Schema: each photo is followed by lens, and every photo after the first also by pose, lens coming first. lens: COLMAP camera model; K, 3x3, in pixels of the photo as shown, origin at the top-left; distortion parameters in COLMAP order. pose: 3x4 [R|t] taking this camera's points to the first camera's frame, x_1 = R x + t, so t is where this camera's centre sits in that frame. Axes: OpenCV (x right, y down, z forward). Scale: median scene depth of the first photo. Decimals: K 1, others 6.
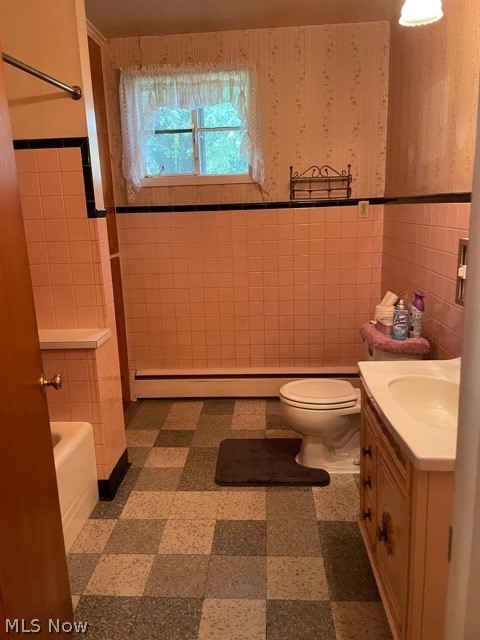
lens RADIAL K [[504.3, 0, 240.0], [0, 504.3, 320.0], [0, 0, 1]] dist [0.115537, -0.136839]
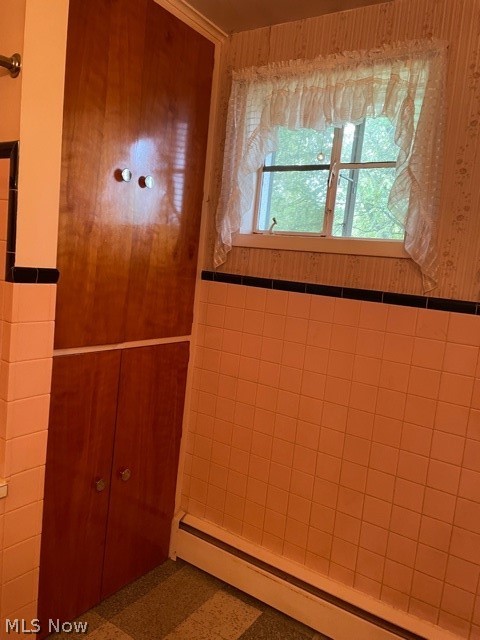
lens RADIAL K [[504.3, 0, 240.0], [0, 504.3, 320.0], [0, 0, 1]] dist [0.115537, -0.136839]
pose [[0.860725, 0.171985, -0.479138, 0.149373], [-0.229316, 0.971291, -0.063303, -0.134466], [0.454496, 0.164361, 0.875454, 0.467507]]
